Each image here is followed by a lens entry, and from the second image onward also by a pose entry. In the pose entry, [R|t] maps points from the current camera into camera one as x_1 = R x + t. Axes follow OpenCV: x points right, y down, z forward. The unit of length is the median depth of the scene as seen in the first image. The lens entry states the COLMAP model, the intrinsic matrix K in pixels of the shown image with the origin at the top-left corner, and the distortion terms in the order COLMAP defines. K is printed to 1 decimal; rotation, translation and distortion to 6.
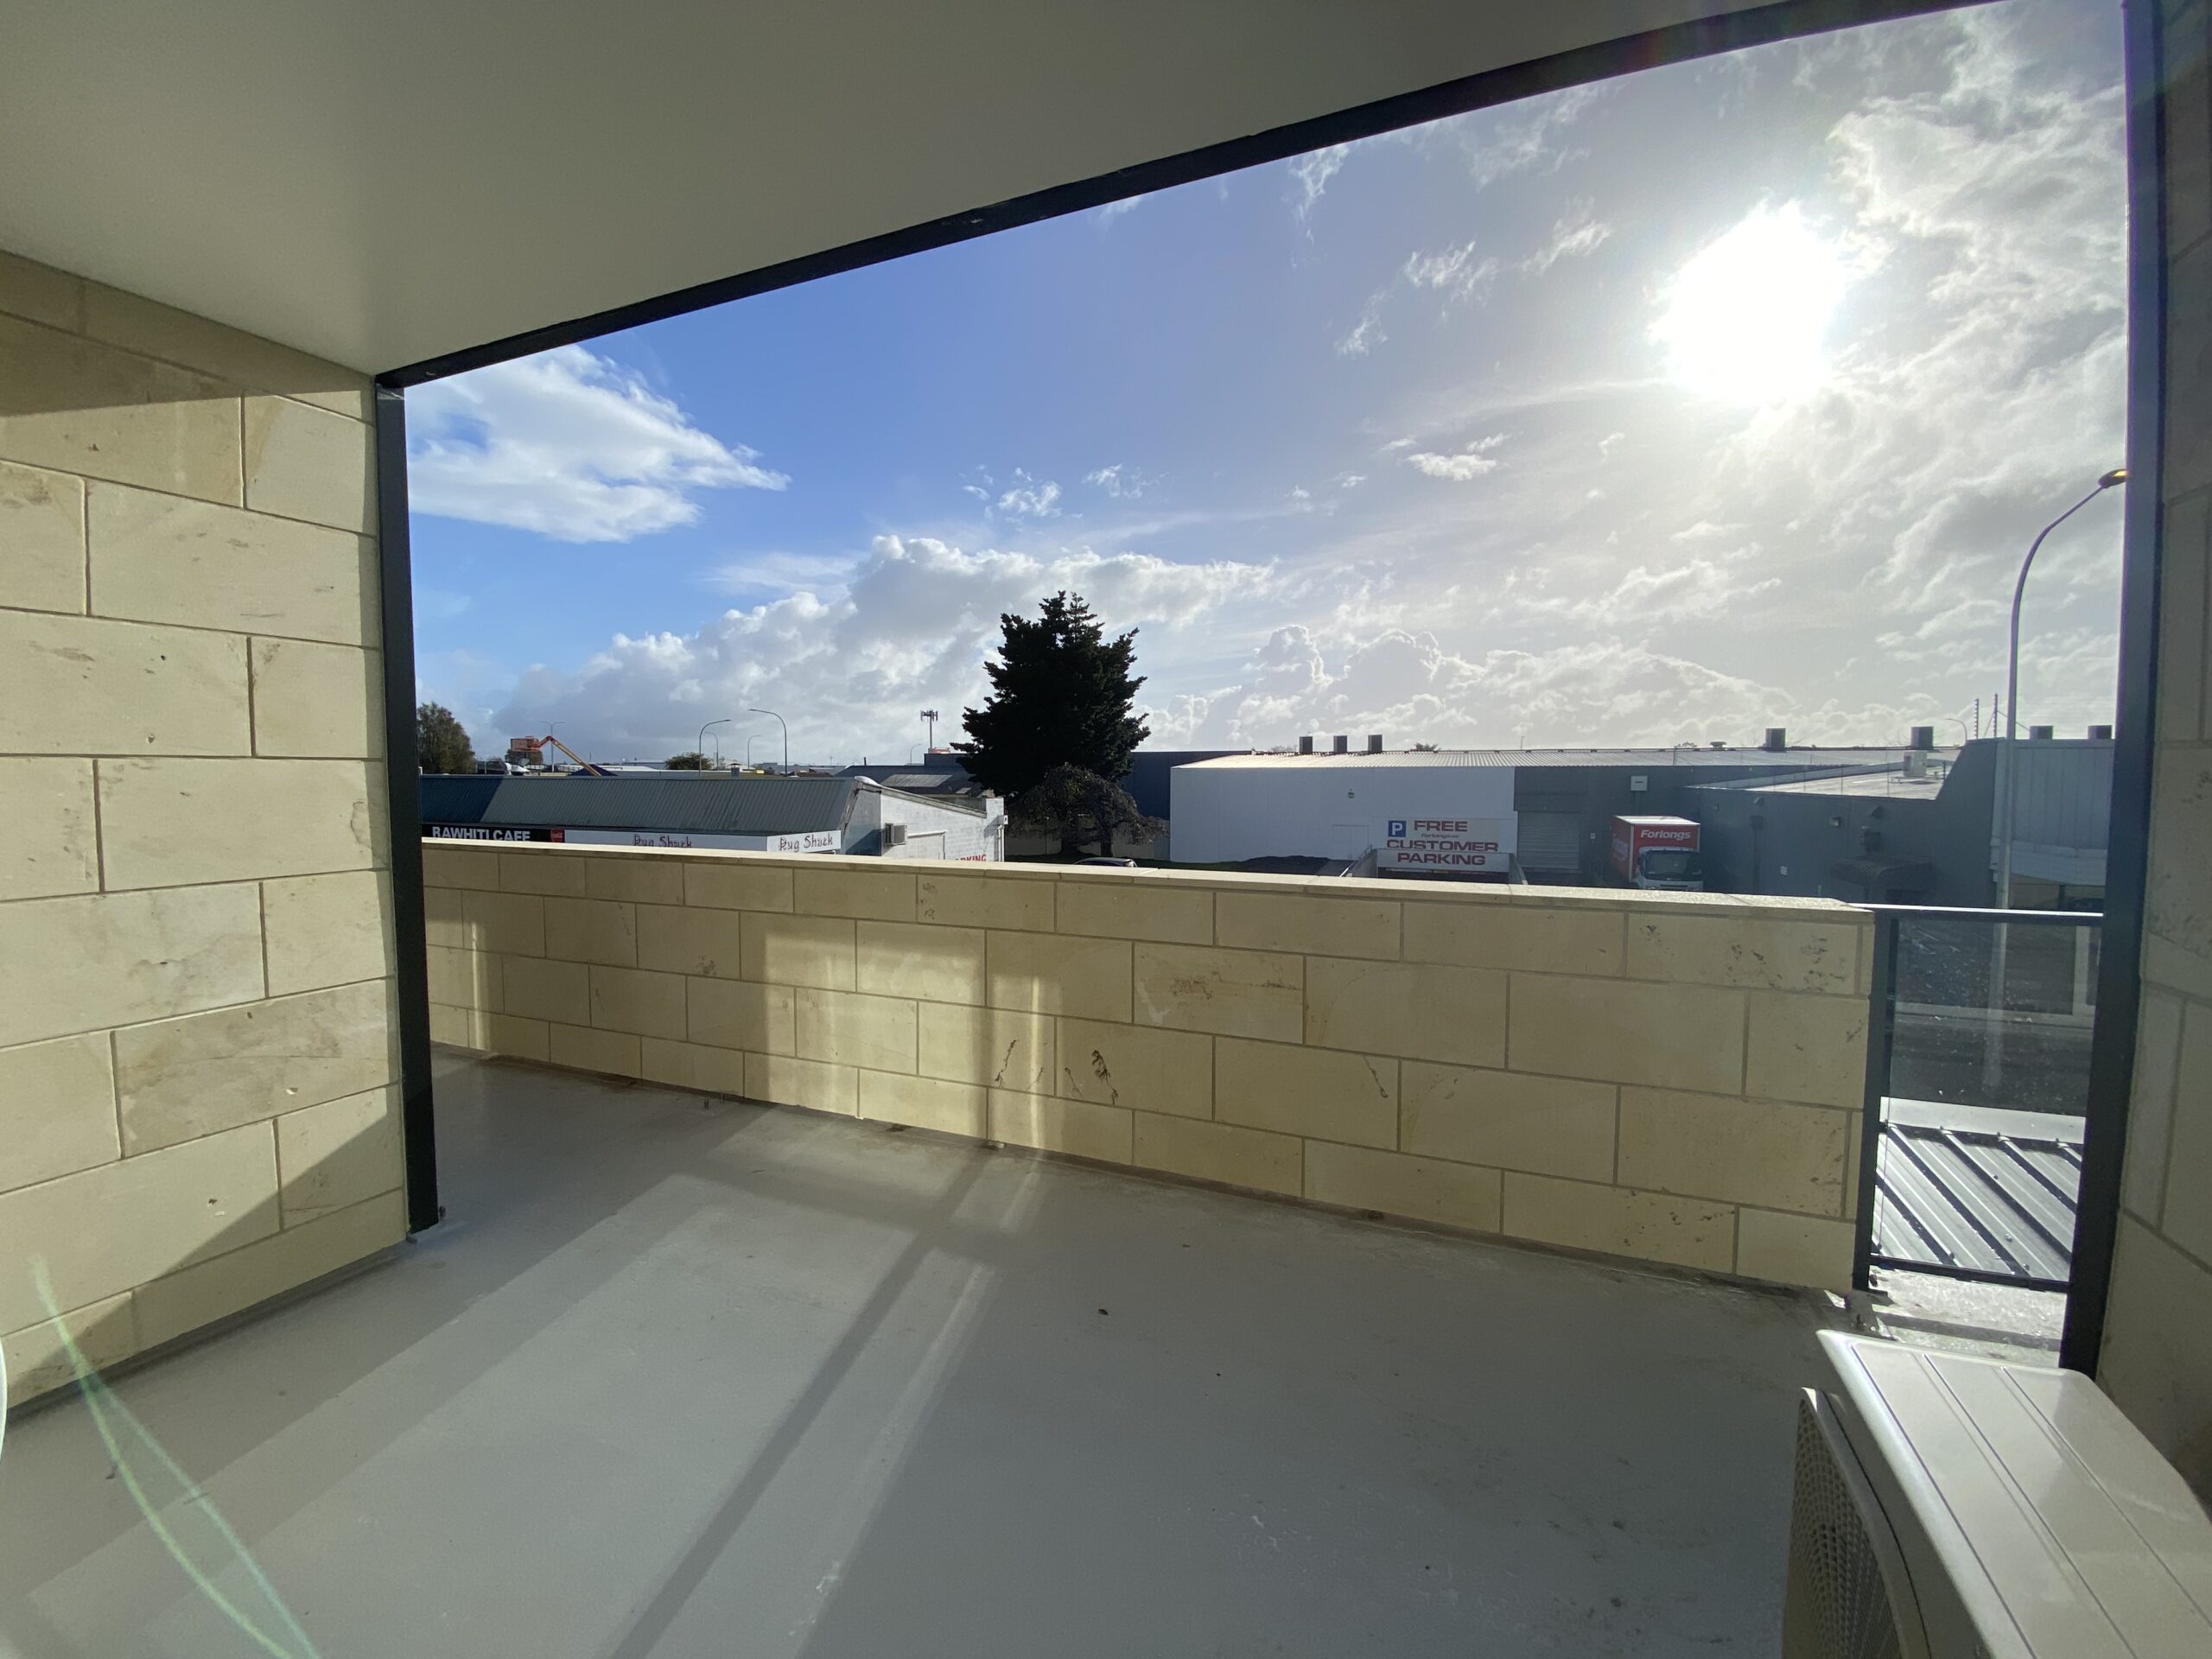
lens RADIAL K [[888.2, 0, 1106.0], [0, 888.2, 829.5], [0, 0, 1]] dist [0.033698, -0.031673]
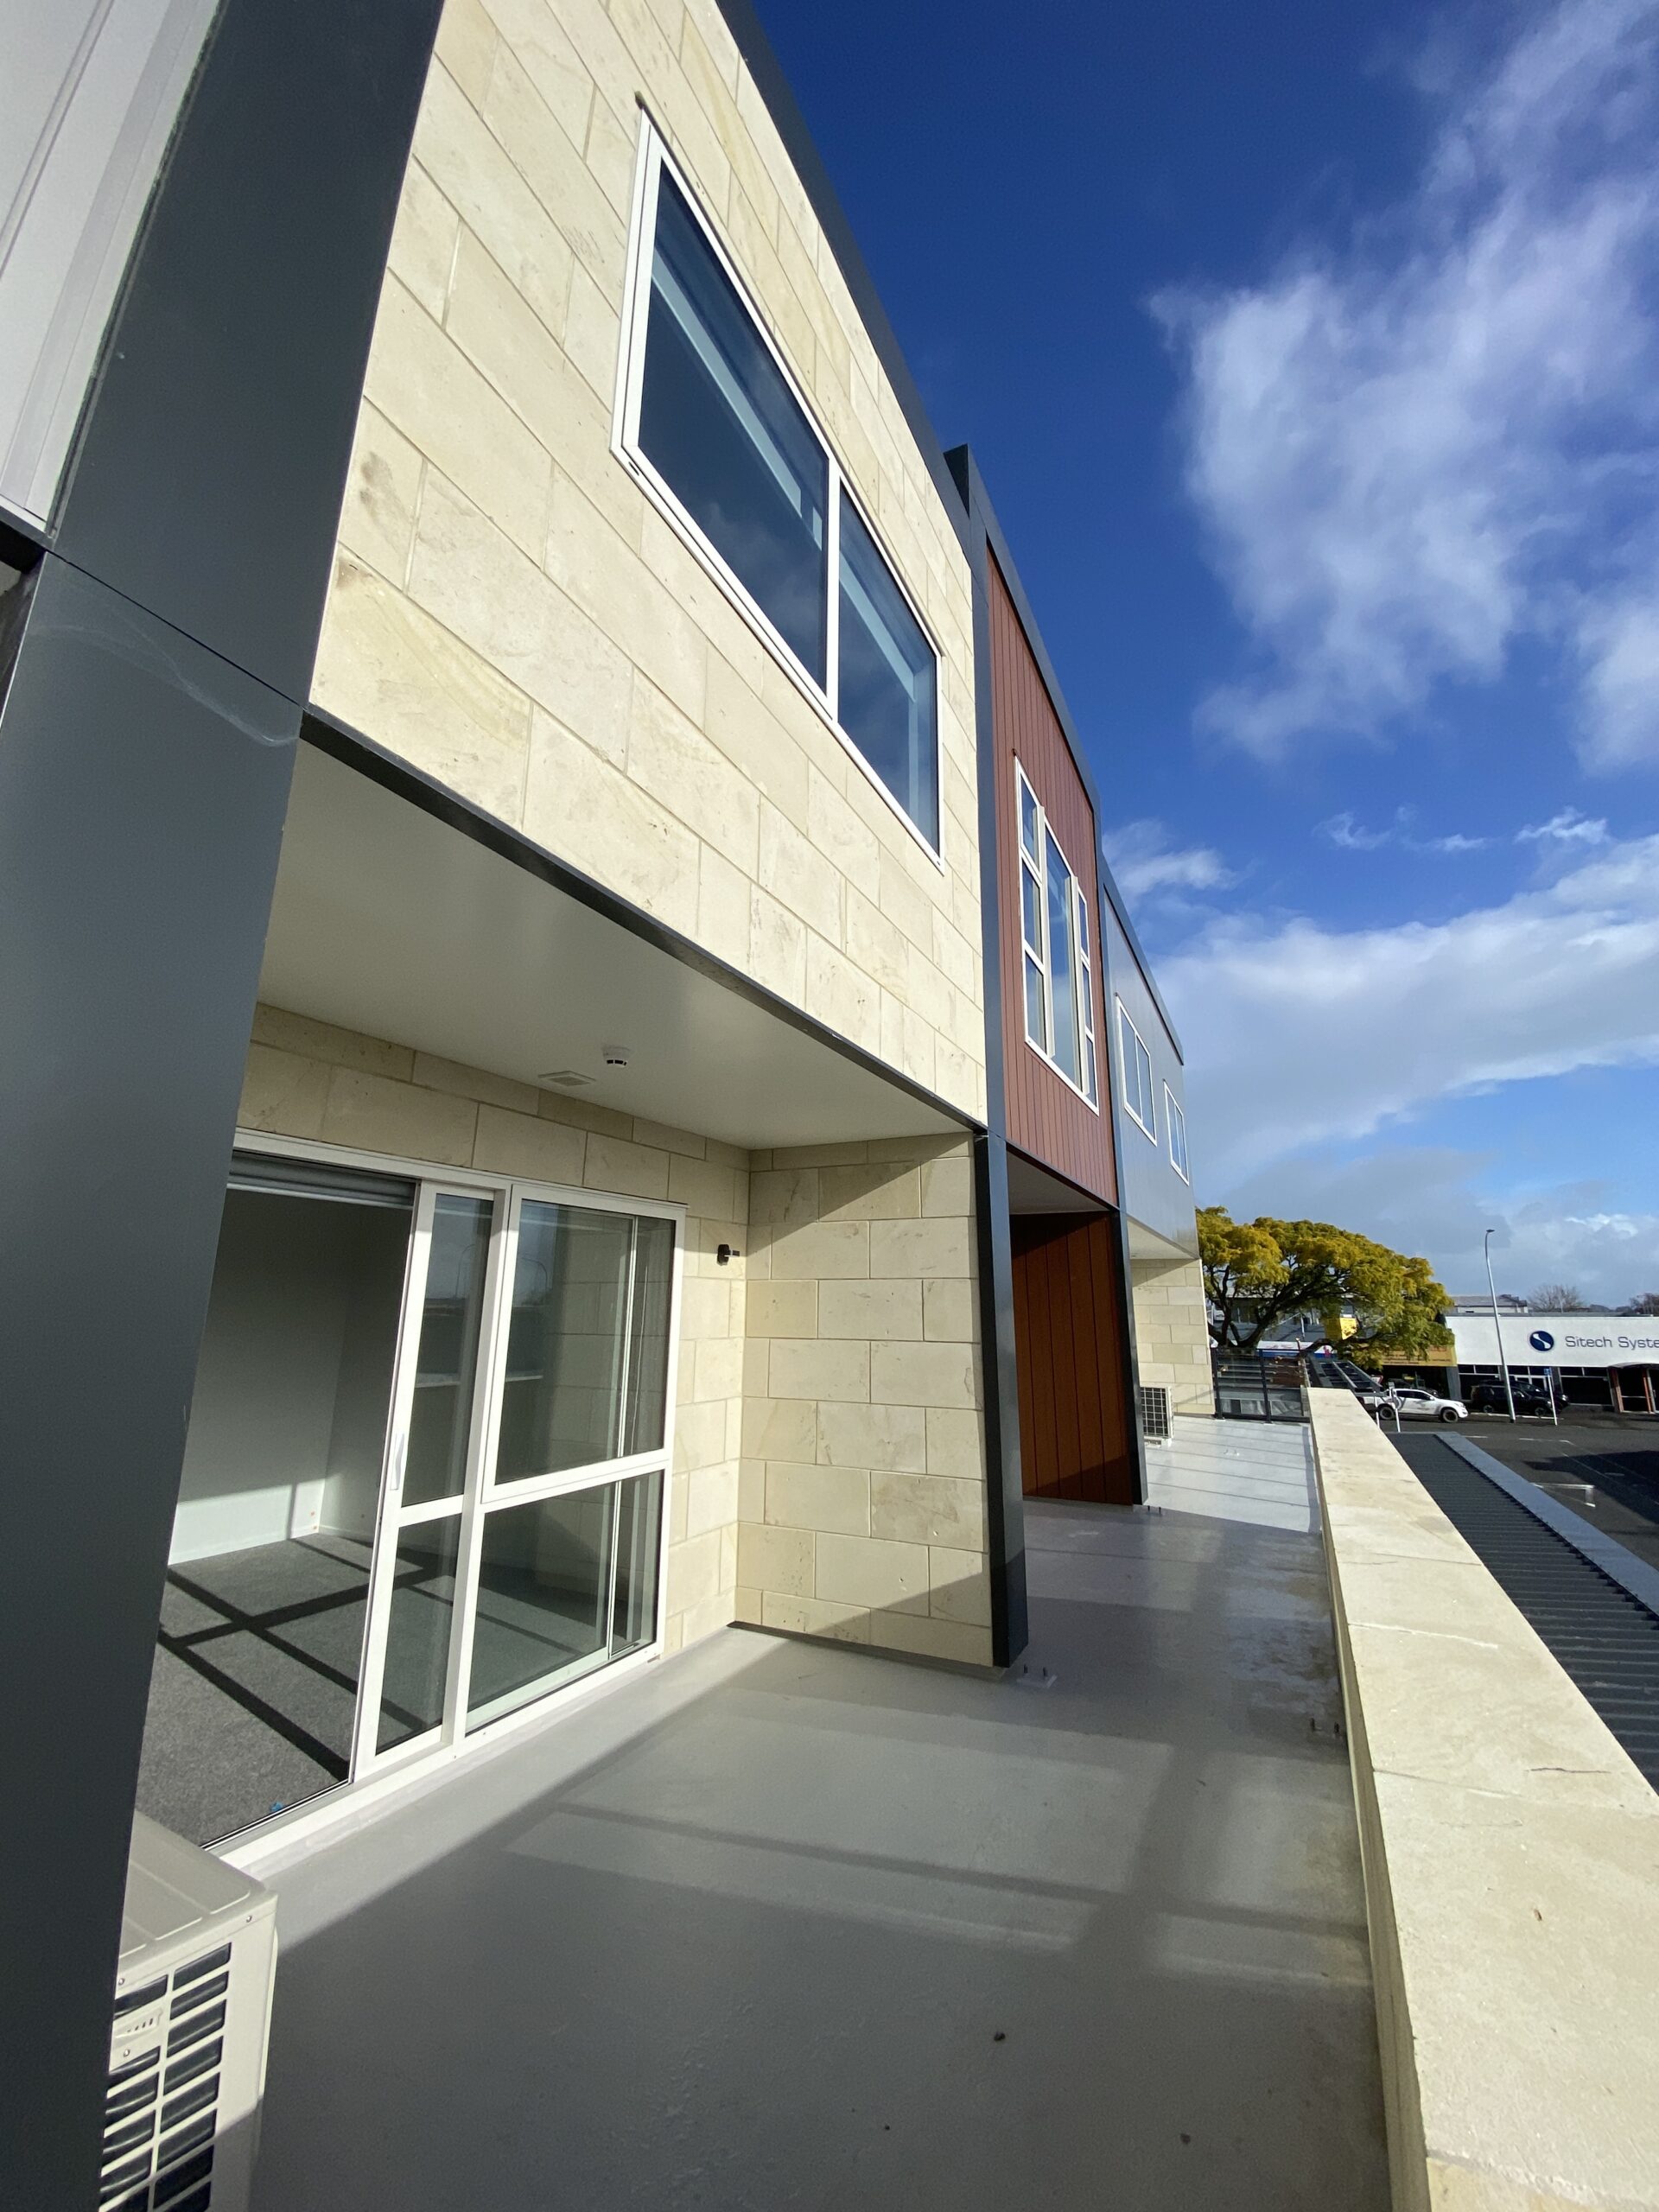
lens RADIAL K [[888.2, 0, 825.1], [0, 888.2, 1086.1], [0, 0, 1]] dist [0.033698, -0.031673]
pose [[-0.071401, -0.252801, -0.964880, 1.039274], [-0.066868, 0.966386, -0.248248, -0.113745], [0.995204, 0.046794, -0.085905, 0.849990]]
